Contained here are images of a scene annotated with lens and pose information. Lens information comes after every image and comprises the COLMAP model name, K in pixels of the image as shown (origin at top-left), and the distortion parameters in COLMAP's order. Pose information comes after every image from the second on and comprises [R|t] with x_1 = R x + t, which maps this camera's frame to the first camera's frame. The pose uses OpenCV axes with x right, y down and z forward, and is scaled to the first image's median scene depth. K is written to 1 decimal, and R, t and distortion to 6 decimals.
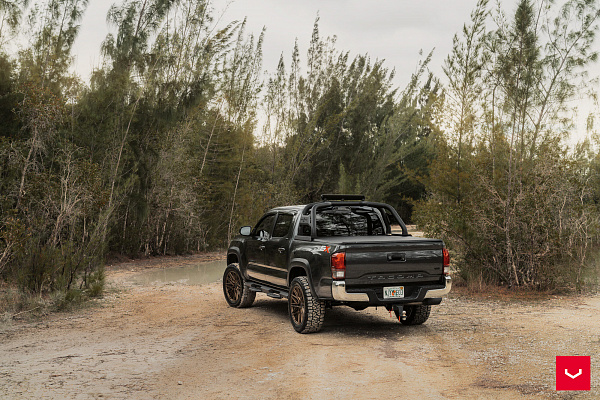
lens RADIAL K [[810.7, 0, 300.0], [0, 810.7, 200.0], [0, 0, 1]] dist [0.021511, 0.080411]
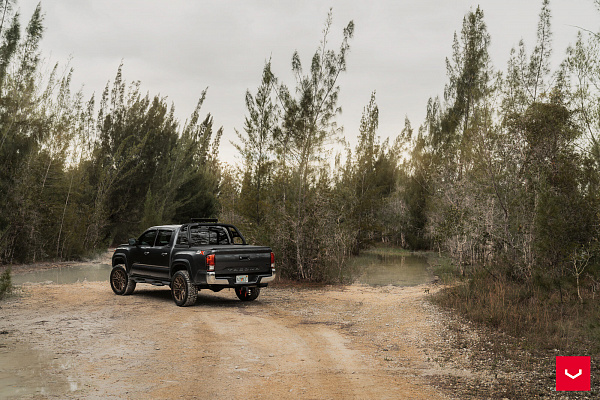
lens RADIAL K [[810.7, 0, 300.0], [0, 810.7, 200.0], [0, 0, 1]] dist [0.021511, 0.080411]
pose [[0.950497, 0.017704, 0.310230, -0.250187], [-0.011325, 0.999686, -0.022351, -0.008930], [-0.310528, 0.017731, 0.950399, -0.521838]]
